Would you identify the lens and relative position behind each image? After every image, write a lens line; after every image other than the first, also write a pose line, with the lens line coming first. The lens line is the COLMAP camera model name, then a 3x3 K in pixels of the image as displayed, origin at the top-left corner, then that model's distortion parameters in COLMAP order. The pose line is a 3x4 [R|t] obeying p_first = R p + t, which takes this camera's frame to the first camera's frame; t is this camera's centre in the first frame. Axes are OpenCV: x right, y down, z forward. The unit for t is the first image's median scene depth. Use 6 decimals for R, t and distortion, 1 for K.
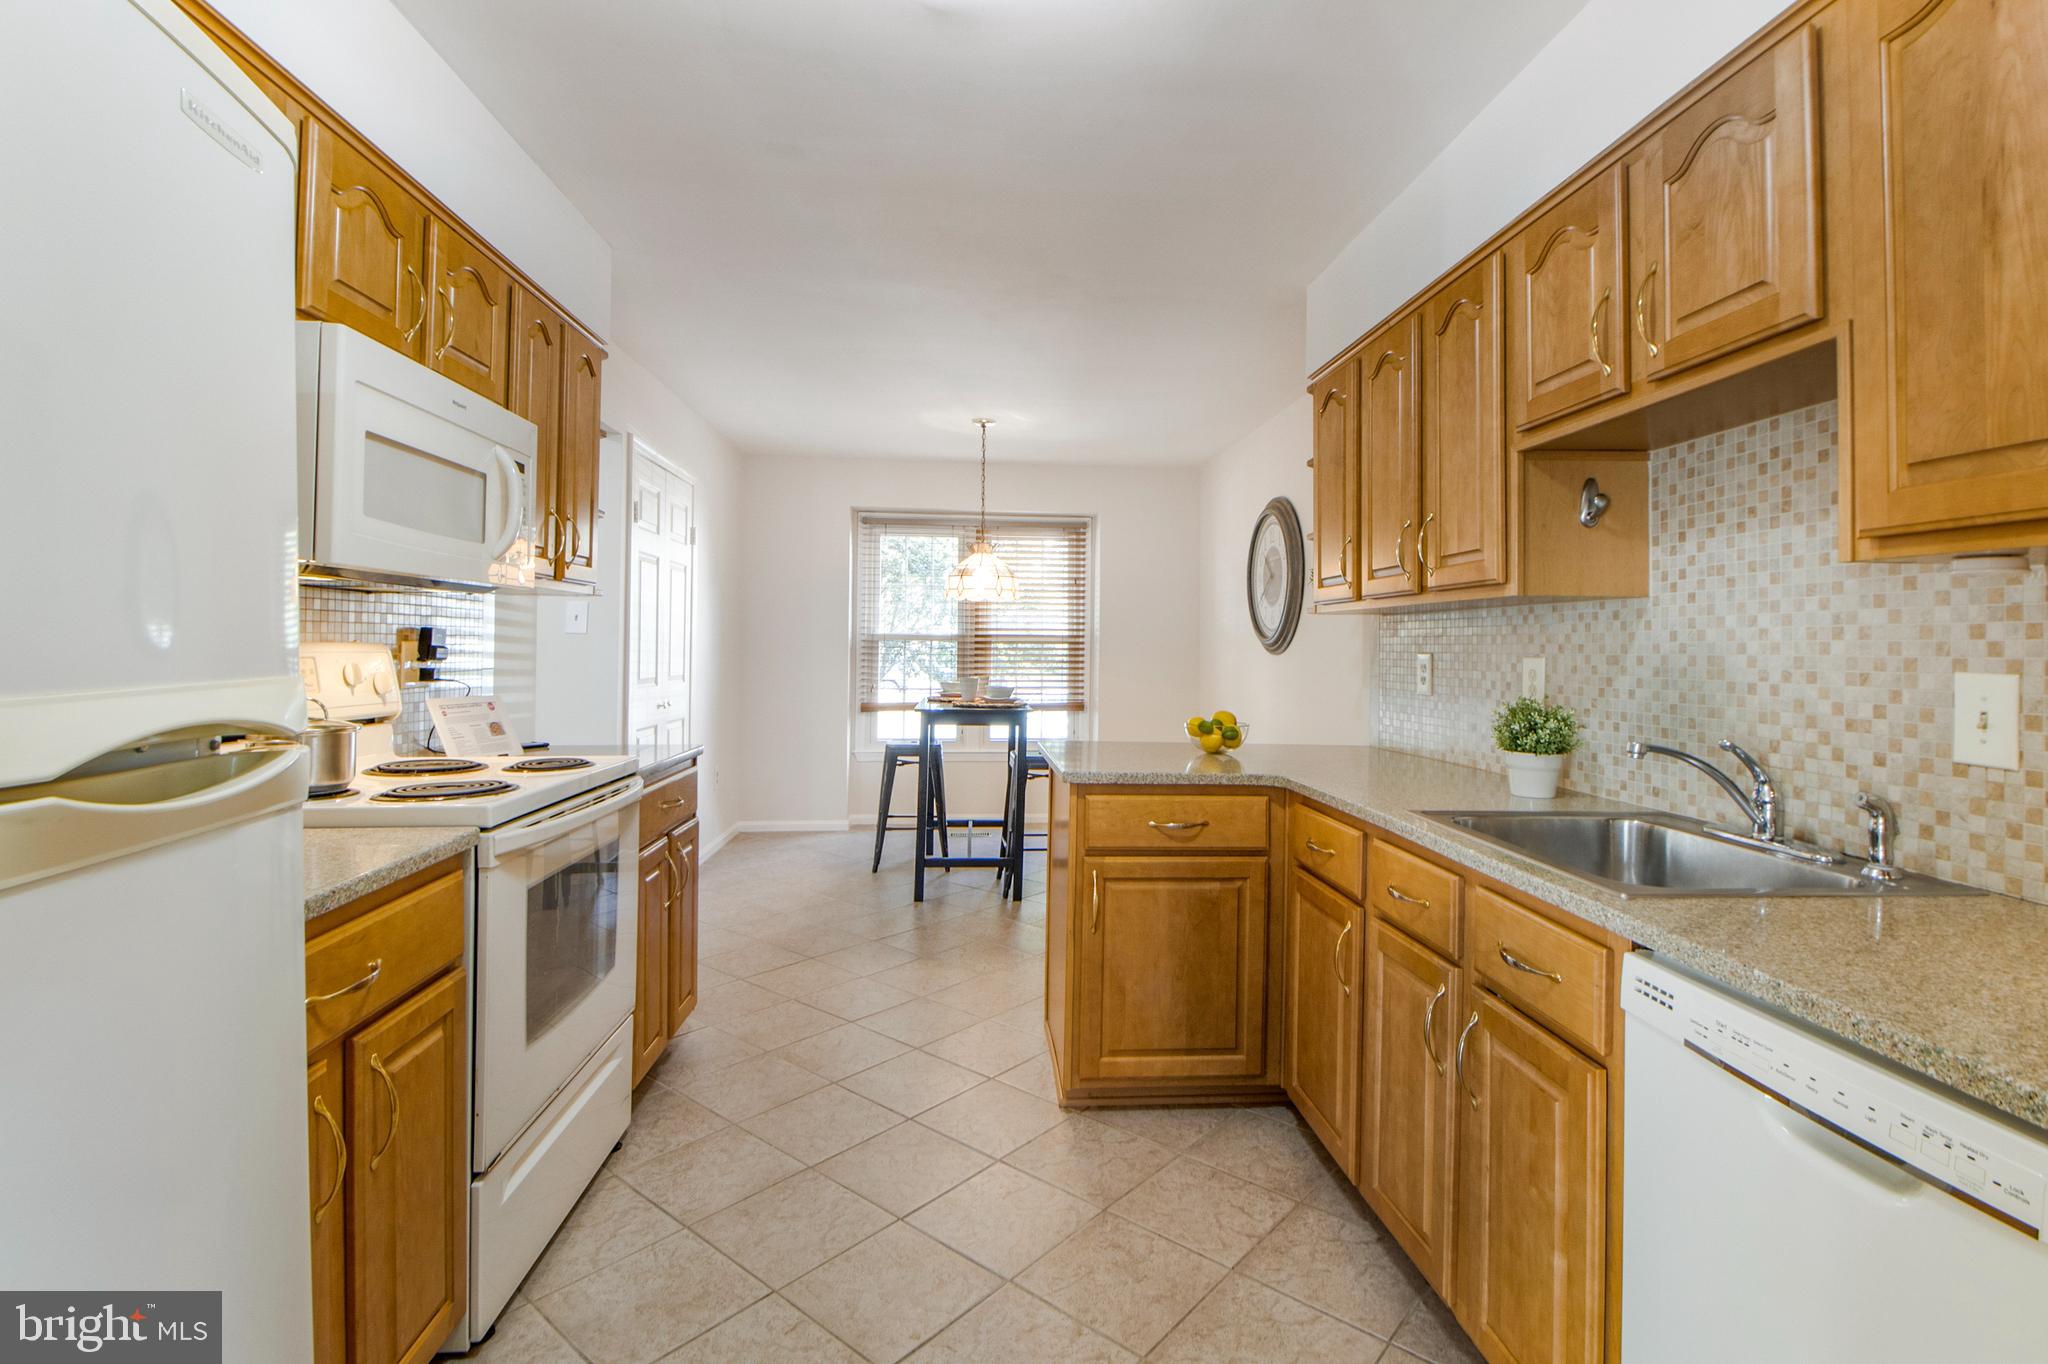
lens RADIAL K [[971.6, 0, 1047.4], [0, 971.6, 633.3], [0, 0, 1]] dist [0.015723, -0.017589]
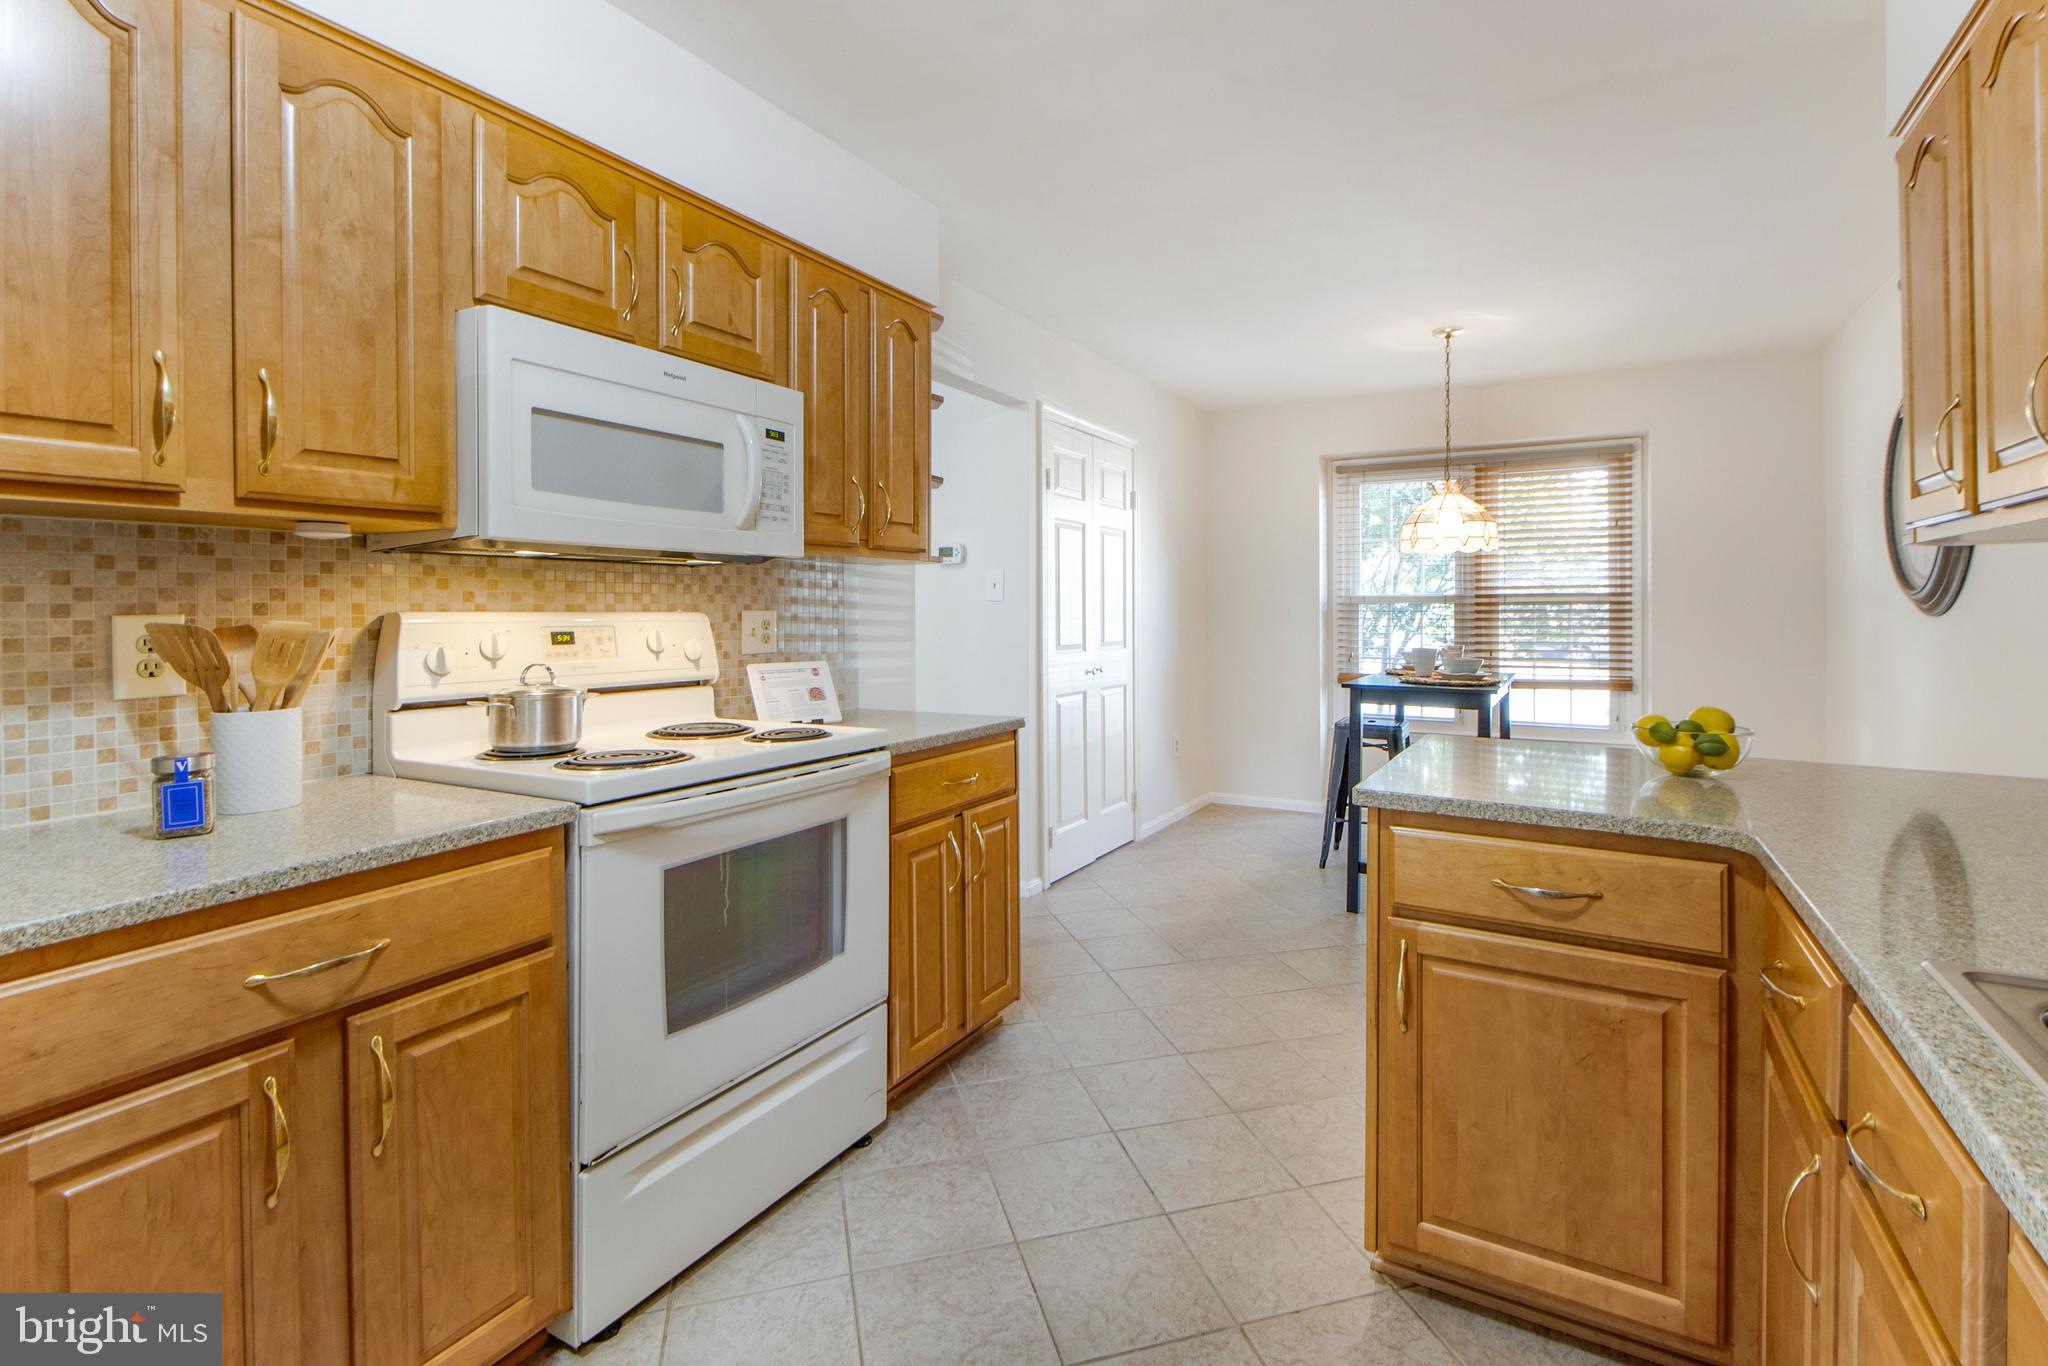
lens RADIAL K [[954.4, 0, 1047.5], [0, 954.4, 608.6], [0, 0, 1]] dist [0.028175, -0.015429]
pose [[0.828602, -0.012465, -0.559699, 0.249396], [0.018203, 0.999823, 0.004681, 0.008433], [0.559542, -0.014067, 0.828682, 0.357420]]
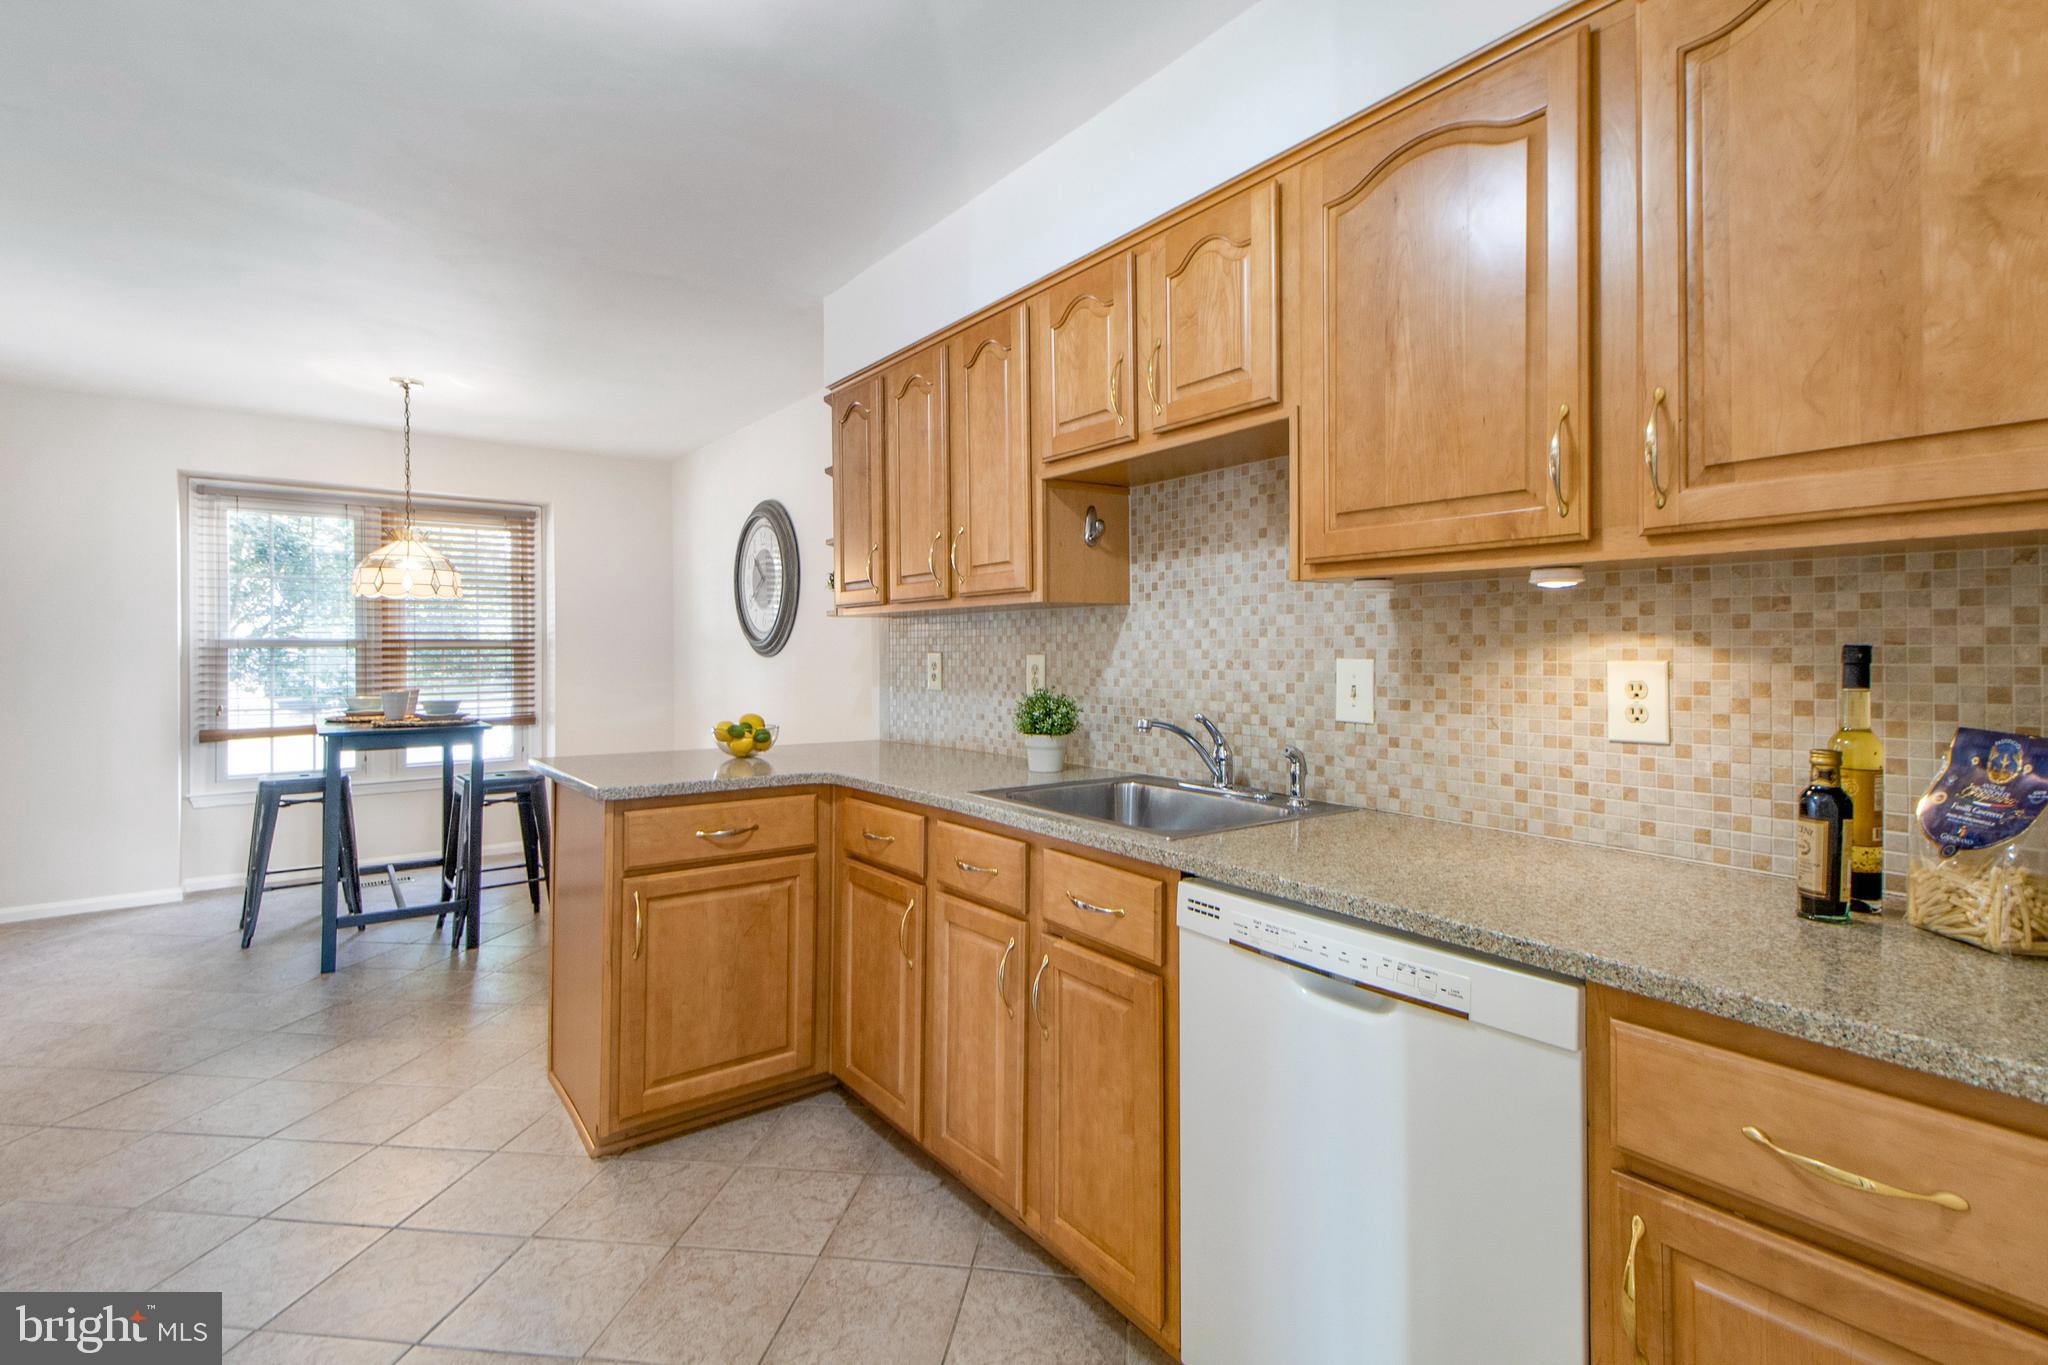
lens RADIAL K [[956.4, 0, 1047.6], [0, 956.4, 650.6], [0, 0, 1]] dist [0.032961, -0.014663]
pose [[0.842676, -0.014024, 0.538238, -0.126974], [0.005908, 0.999841, 0.016801, 0.000961], [-0.538388, -0.010978, 0.842626, 0.019459]]
